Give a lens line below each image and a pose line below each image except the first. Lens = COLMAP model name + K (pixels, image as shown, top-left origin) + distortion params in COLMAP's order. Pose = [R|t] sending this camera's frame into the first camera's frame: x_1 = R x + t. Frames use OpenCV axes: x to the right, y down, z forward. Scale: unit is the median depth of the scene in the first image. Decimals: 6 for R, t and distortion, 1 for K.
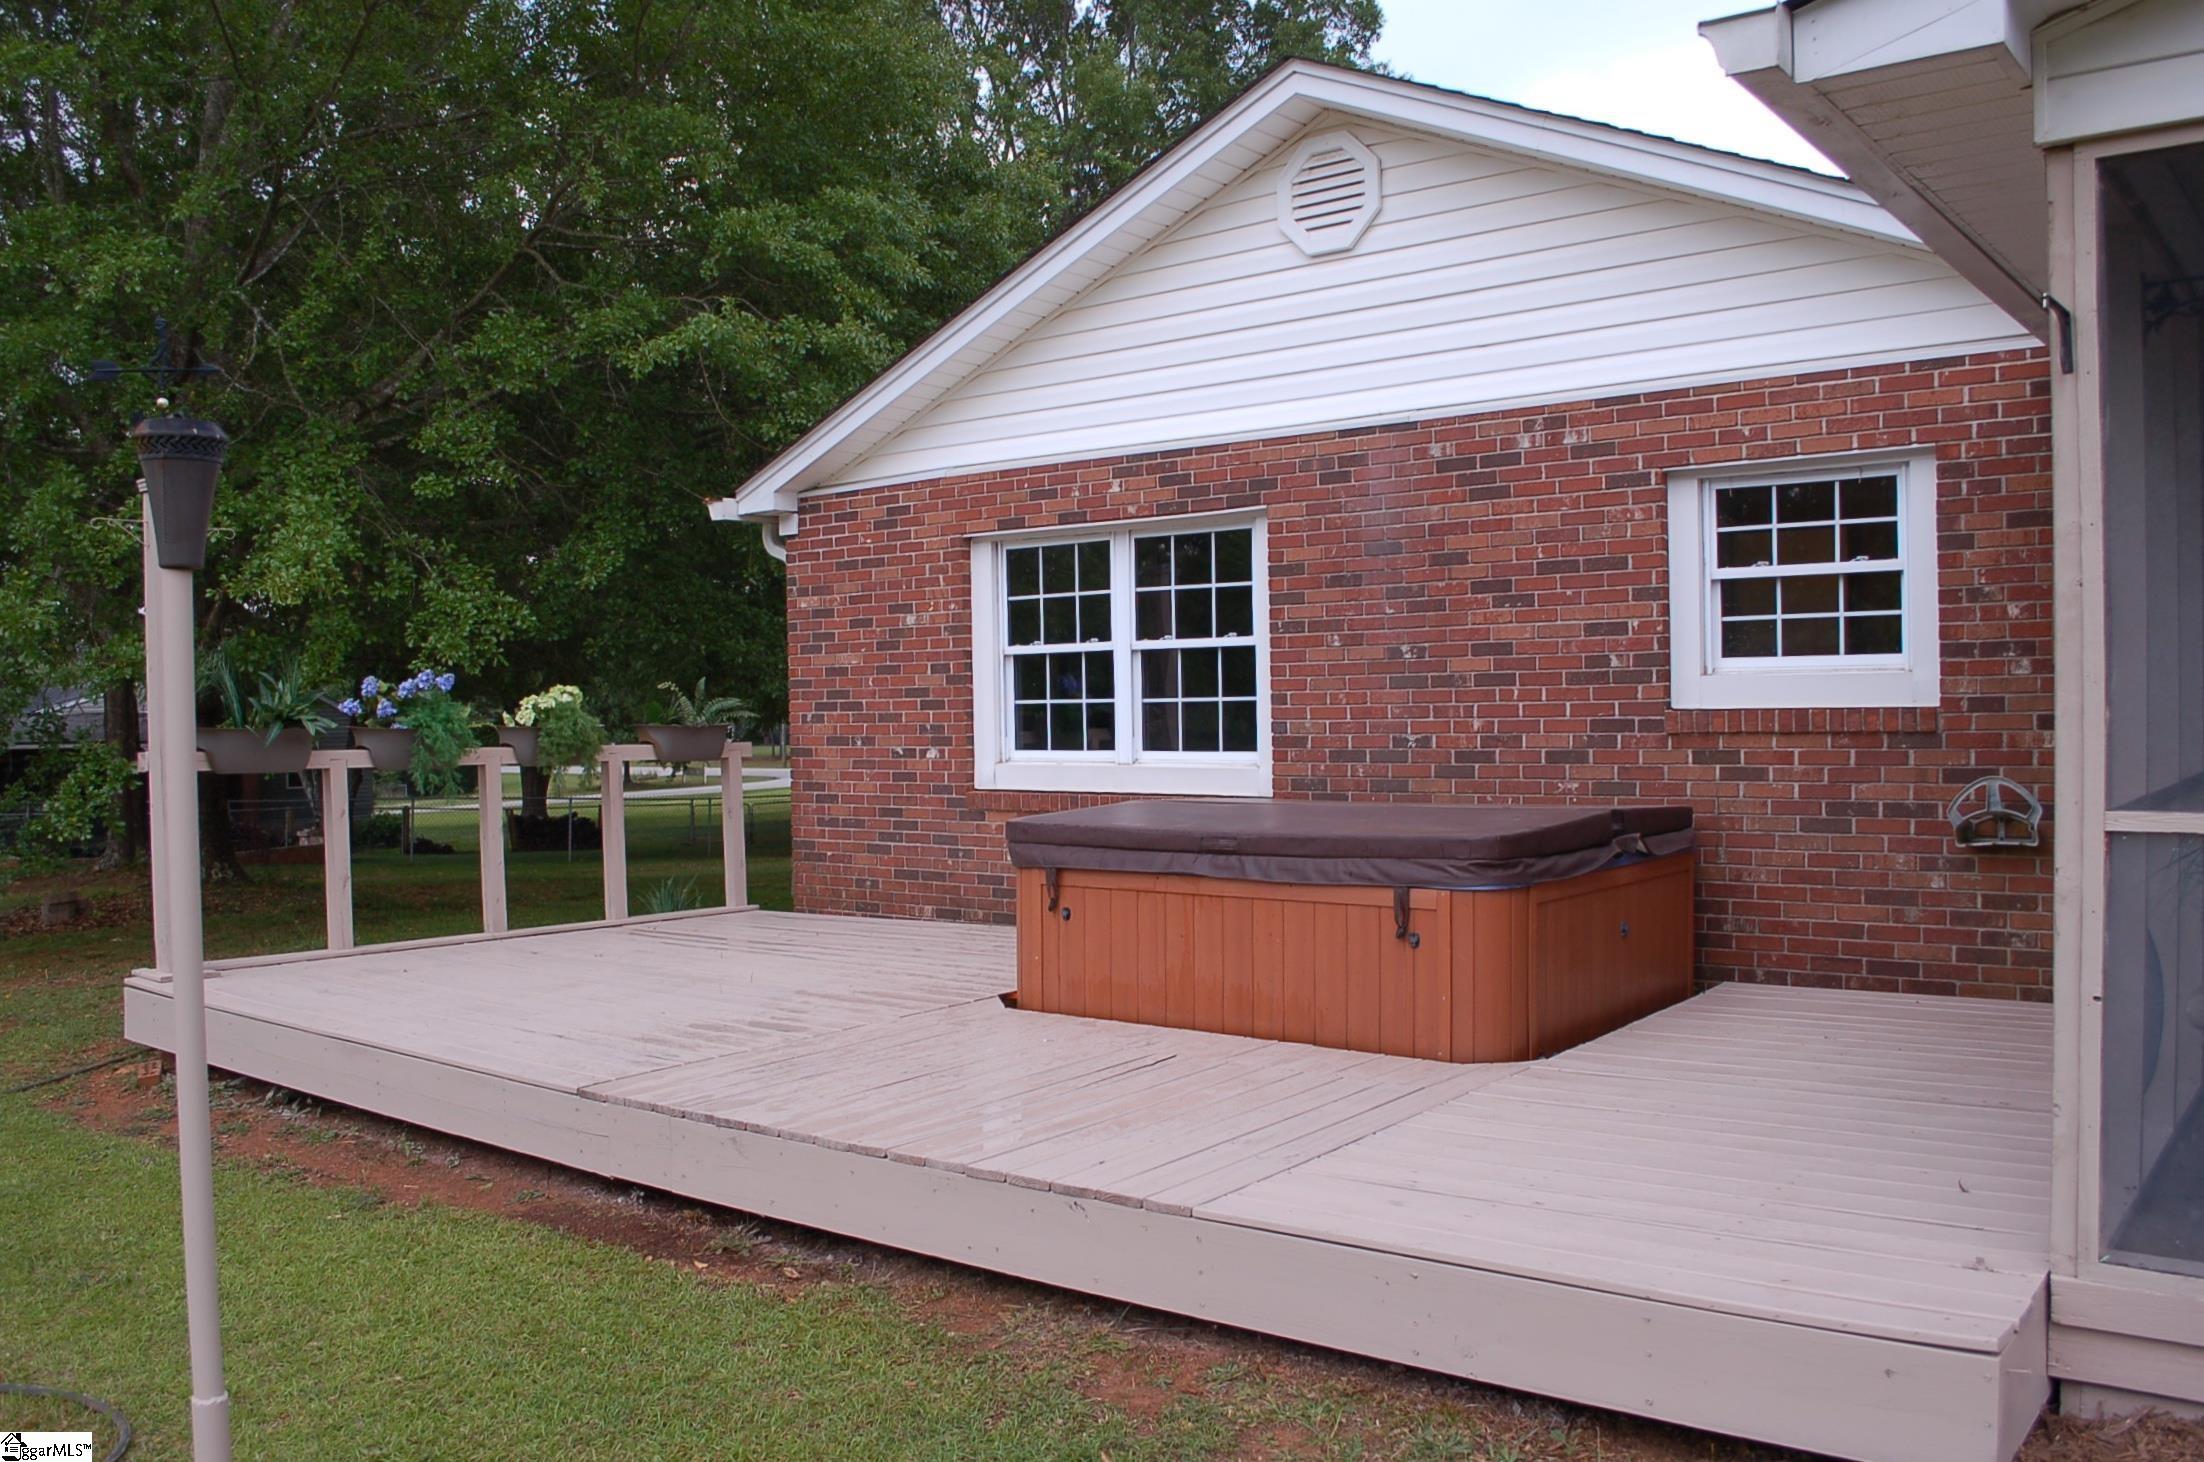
lens RADIAL K [[1785.3, 0, 1105.4], [0, 1785.3, 729.9], [0, 0, 1]] dist [-0.070315, 0.005165]
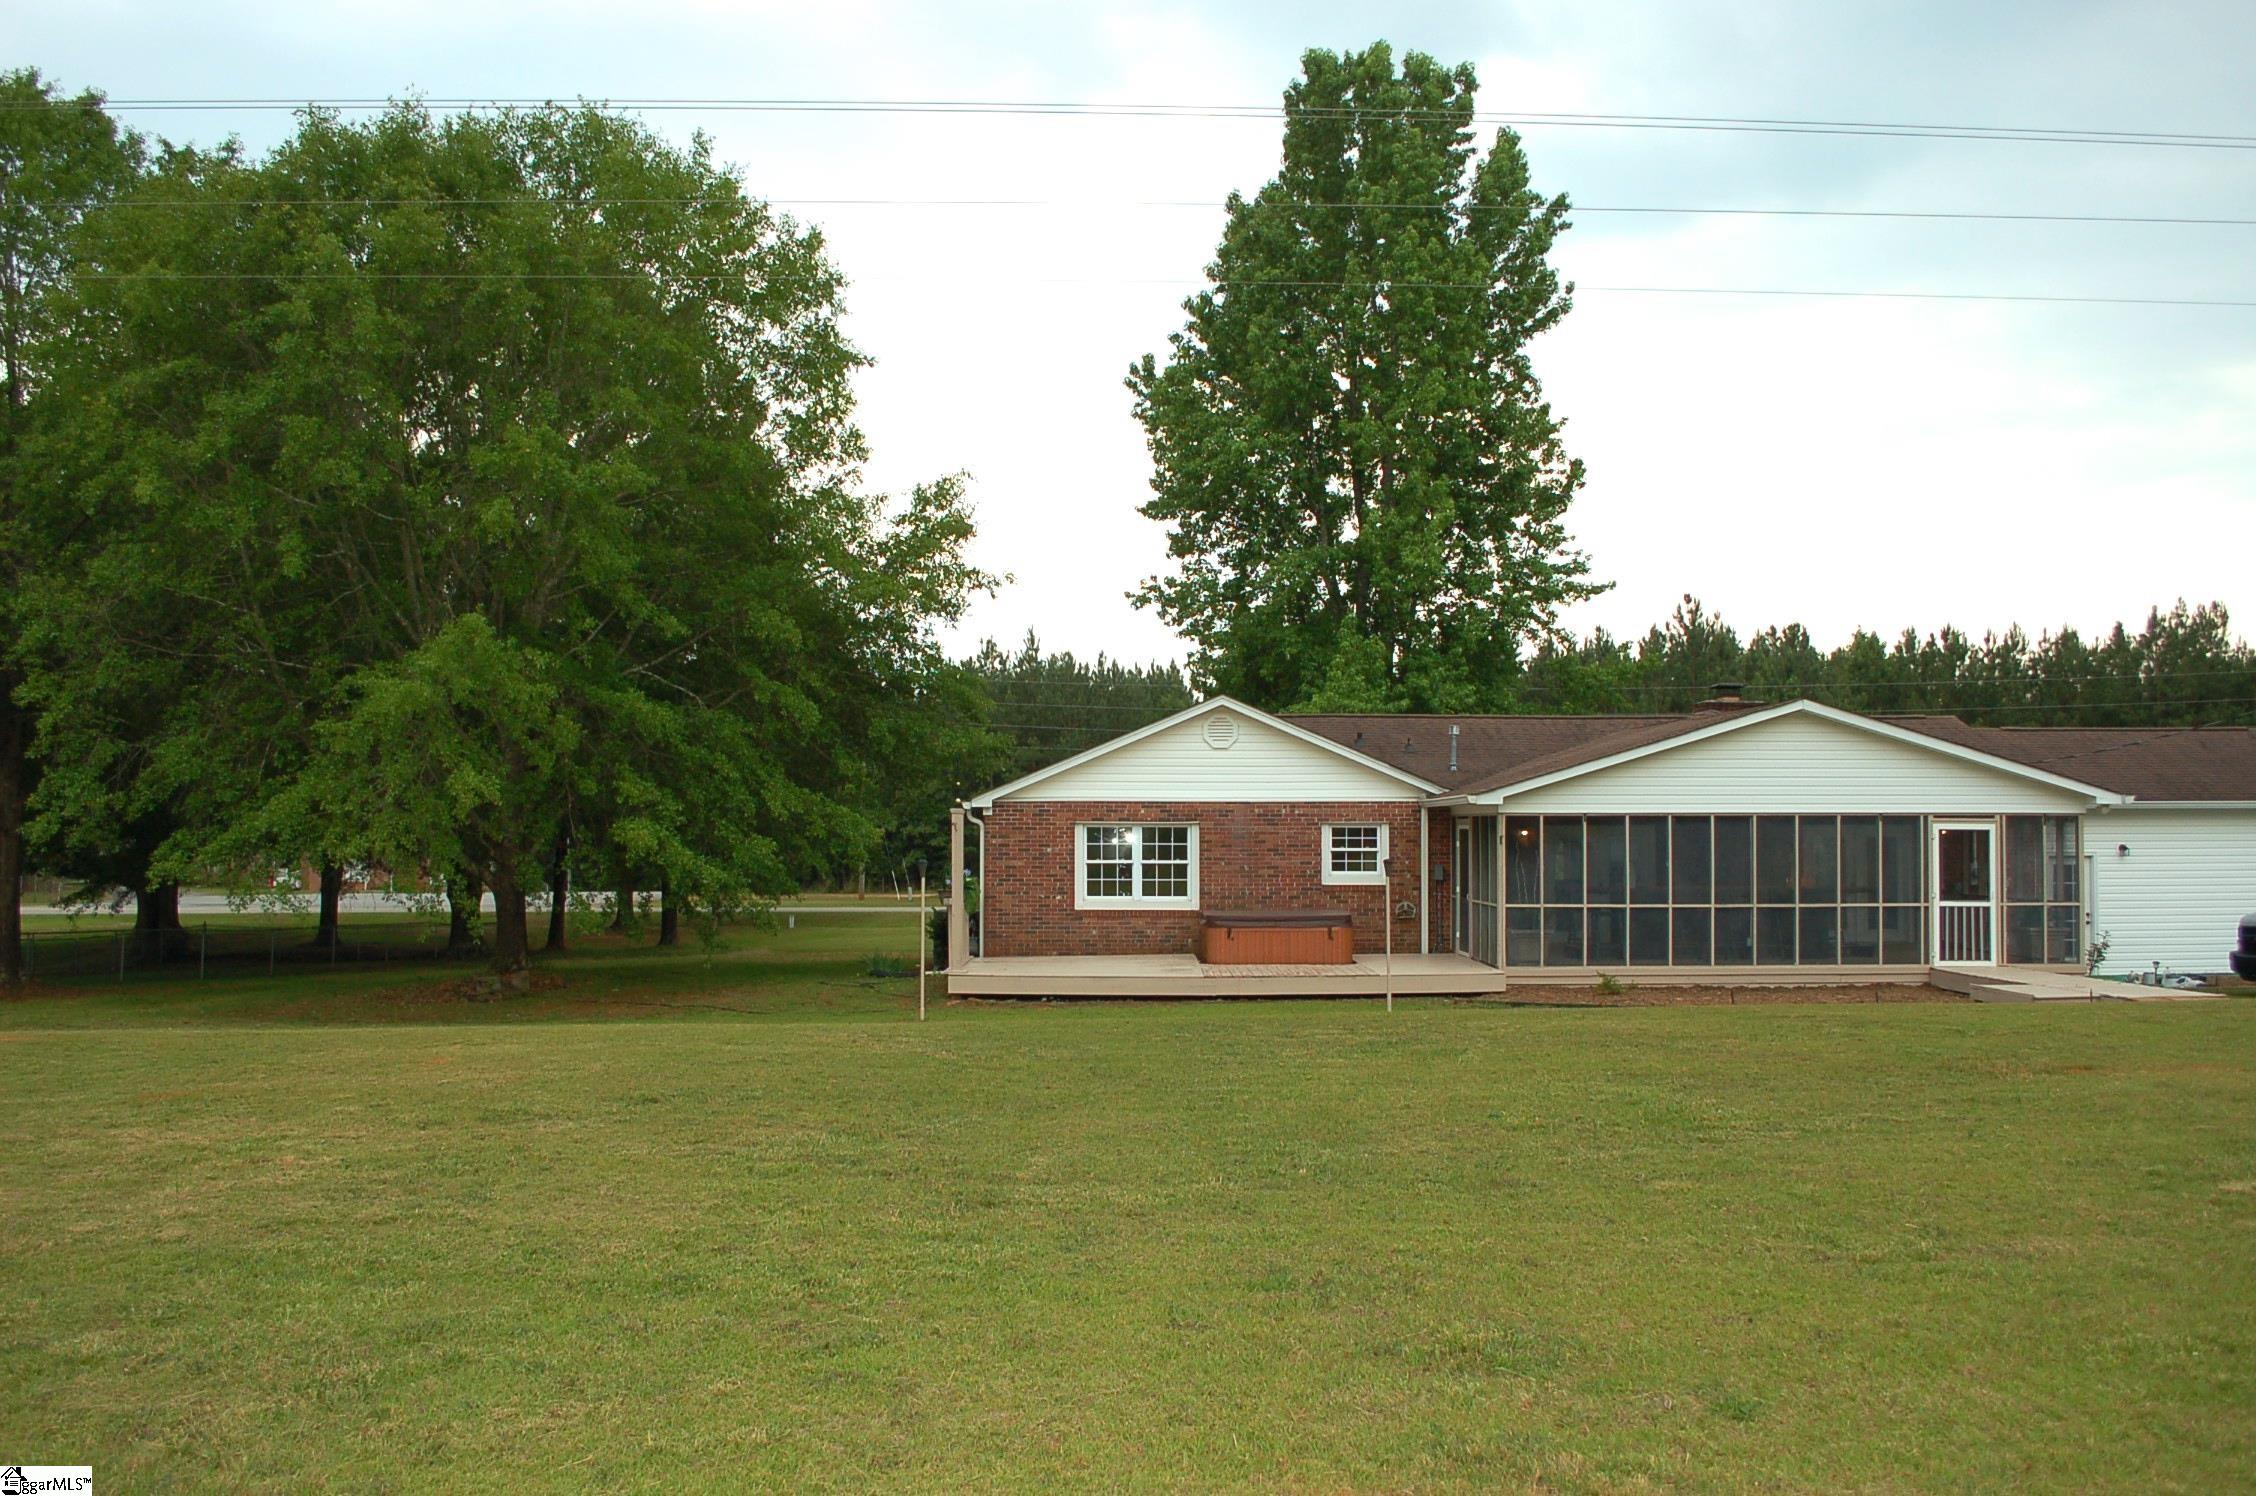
lens RADIAL K [[1827.5, 0, 1128.4], [0, 1827.5, 751.4], [0, 0, 1]] dist [-0.070315, 0.005165]
pose [[0.782058, 0.045312, 0.621556, -2.134283], [-0.004586, 0.997745, -0.066967, -0.028521], [-0.623188, 0.049522, 0.780502, -1.578029]]
